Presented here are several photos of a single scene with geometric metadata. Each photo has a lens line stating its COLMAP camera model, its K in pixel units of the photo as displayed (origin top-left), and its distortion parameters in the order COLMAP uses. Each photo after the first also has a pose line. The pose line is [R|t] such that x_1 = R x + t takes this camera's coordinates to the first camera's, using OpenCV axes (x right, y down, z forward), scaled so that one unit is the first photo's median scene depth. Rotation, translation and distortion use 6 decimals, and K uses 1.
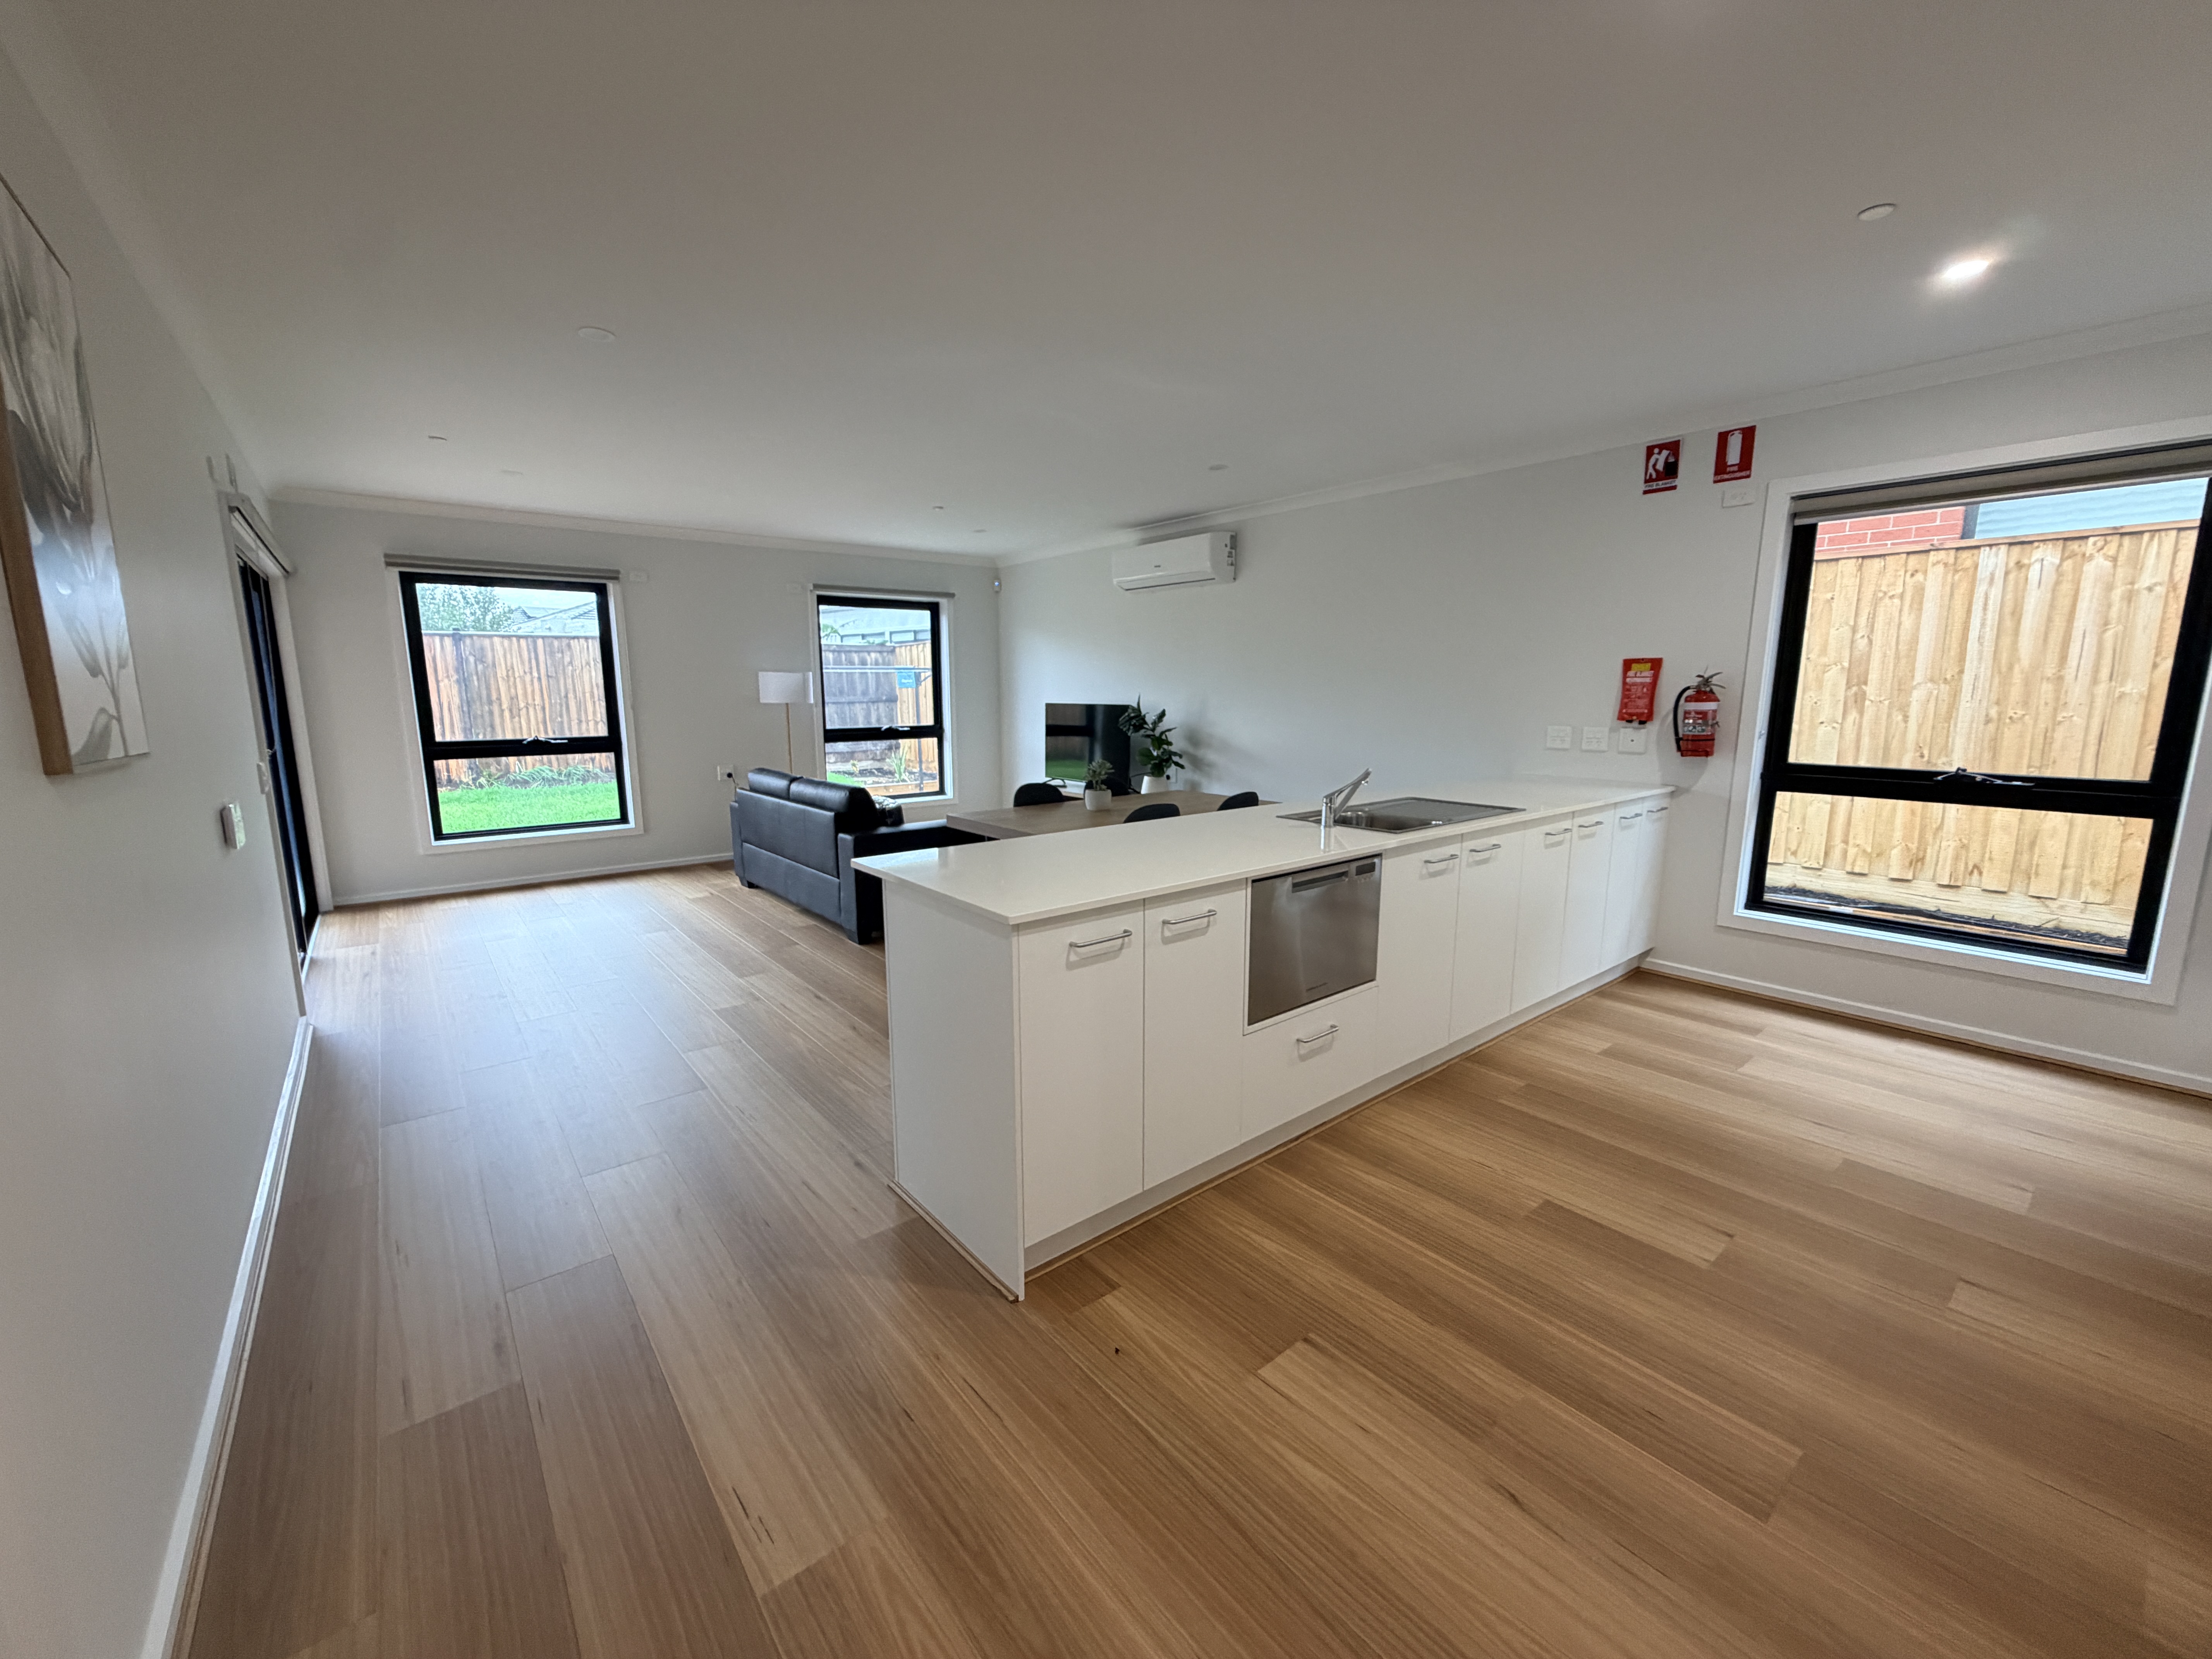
lens RADIAL K [[881.4, 0, 1099.0], [0, 881.4, 835.3], [0, 0, 1]] dist [0.000383, 0.000082]
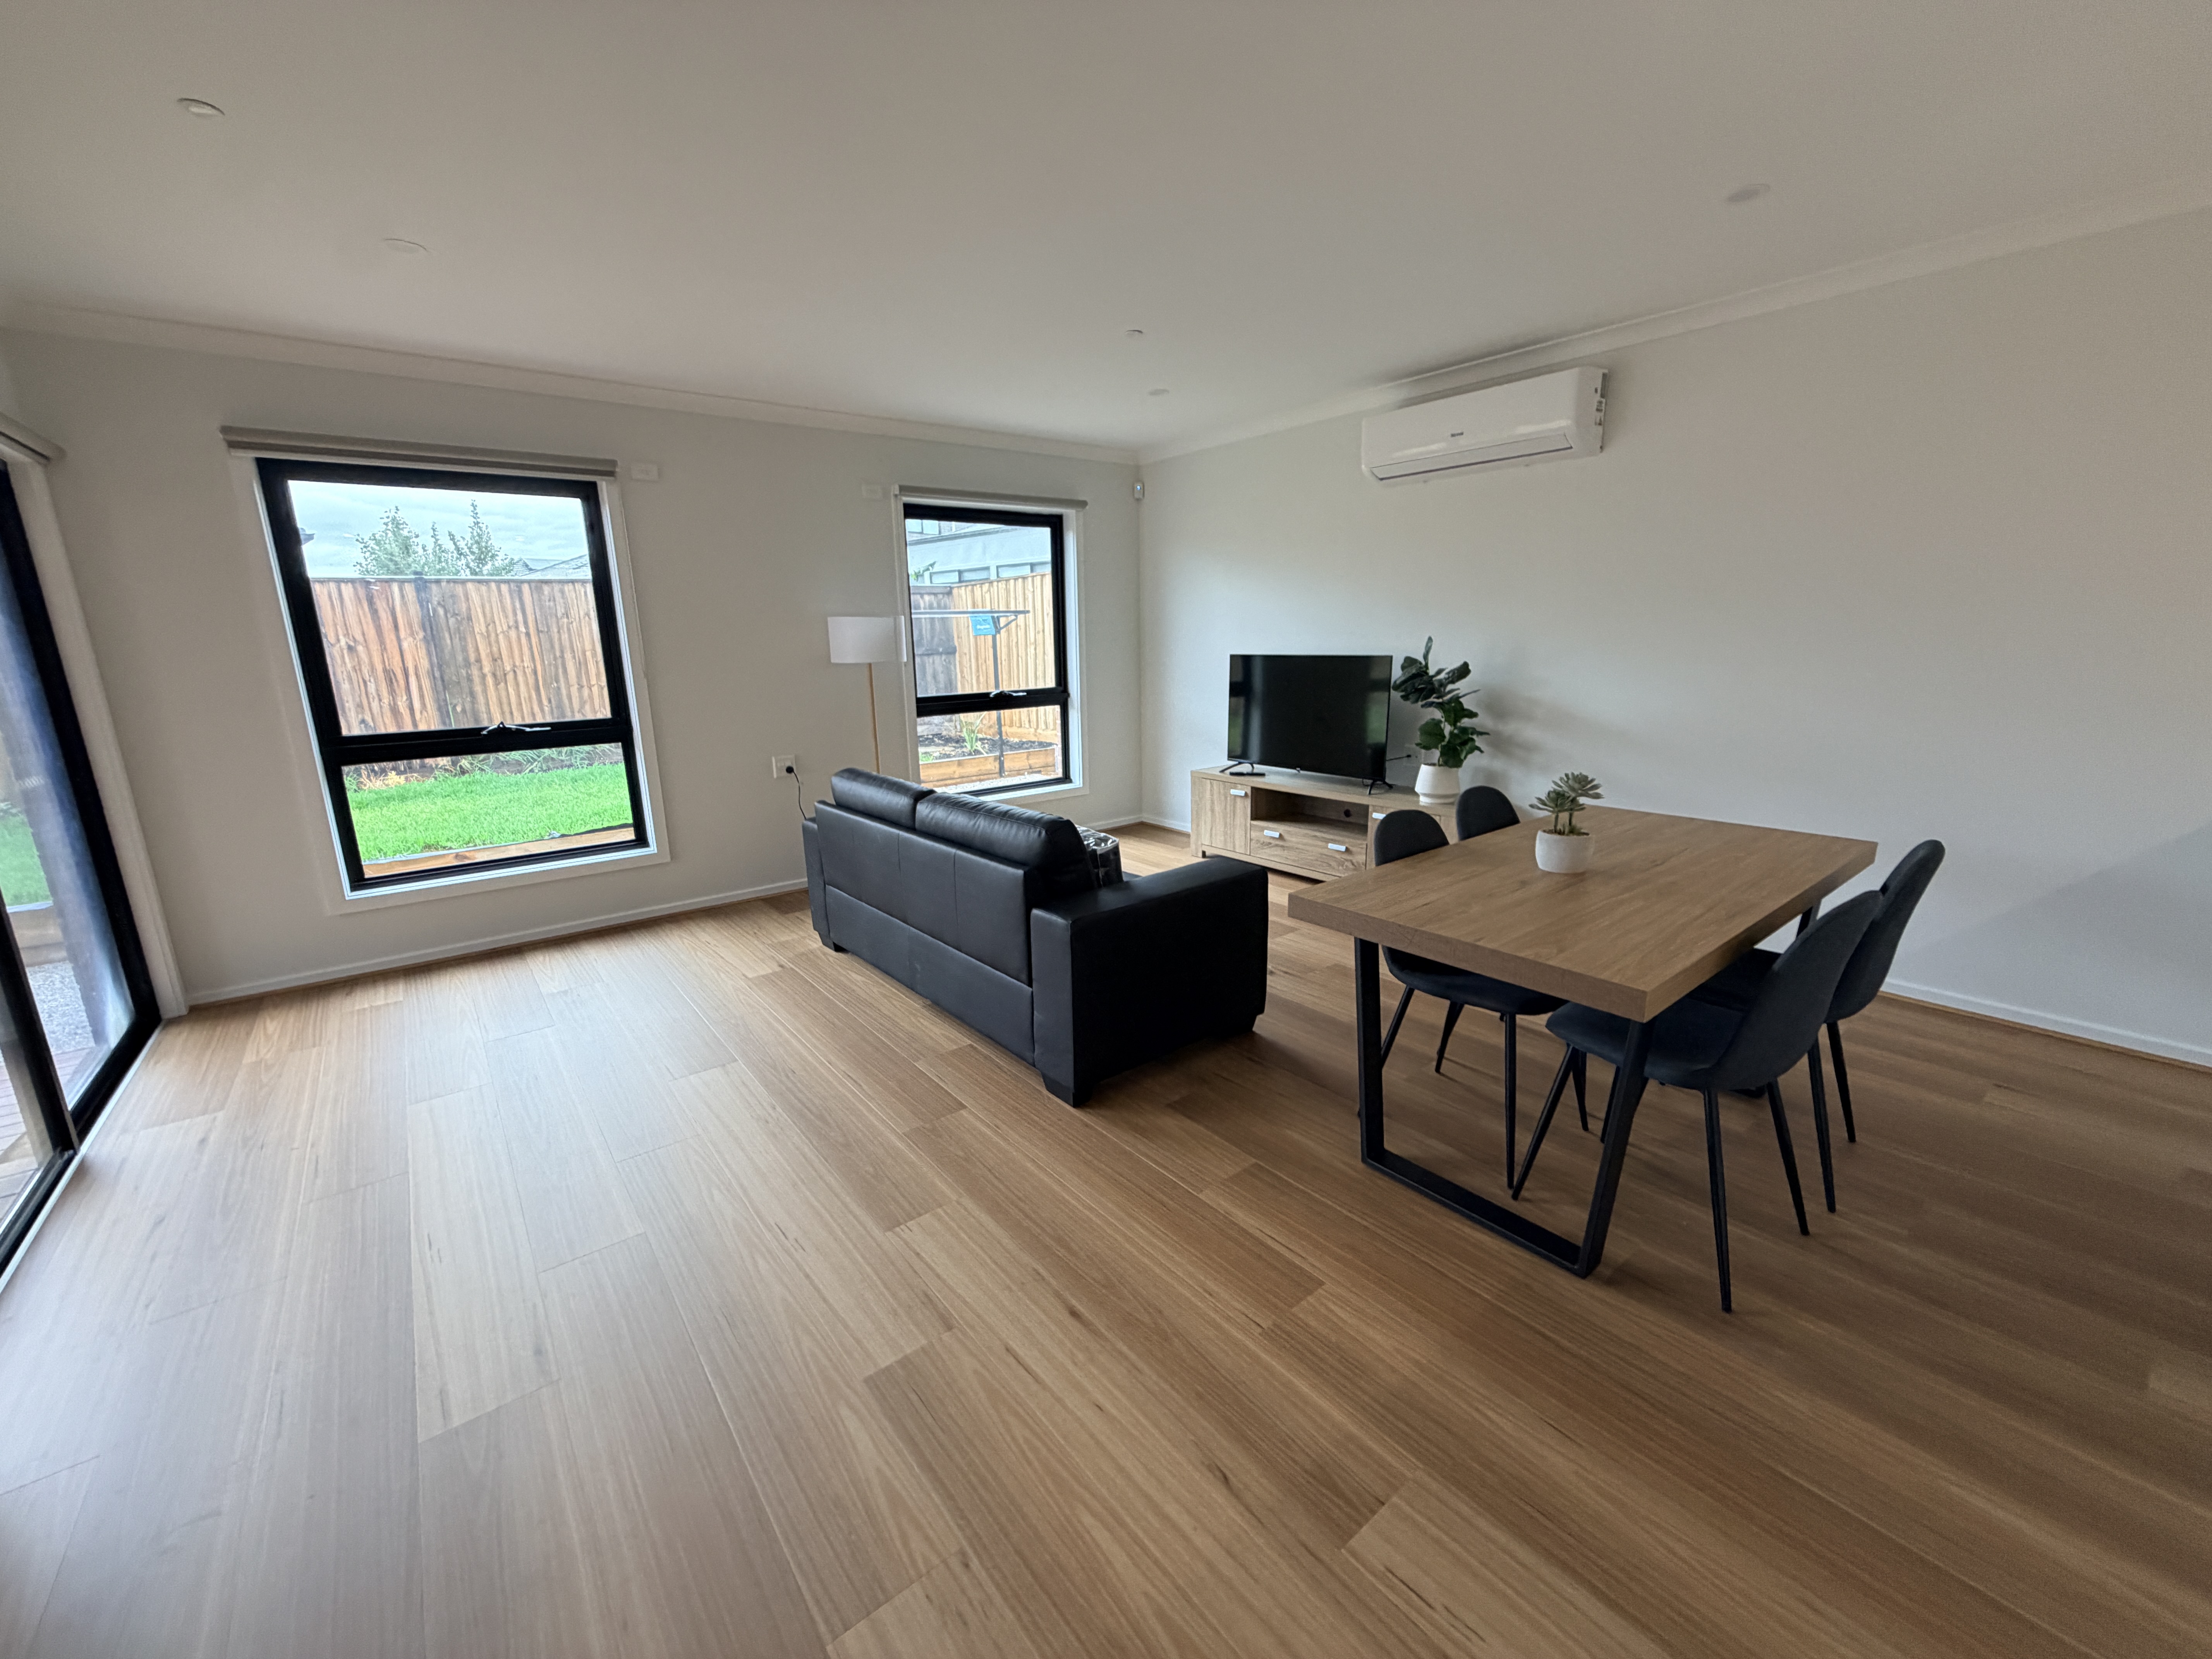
lens RADIAL K [[881.4, 0, 1099.0], [0, 881.4, 835.3], [0, 0, 1]] dist [0.000383, 0.000082]
pose [[0.999730, -0.015991, -0.016882, -0.184819], [0.016971, 0.998077, 0.059618, -0.060002], [0.015896, -0.059889, 0.998078, 0.347169]]
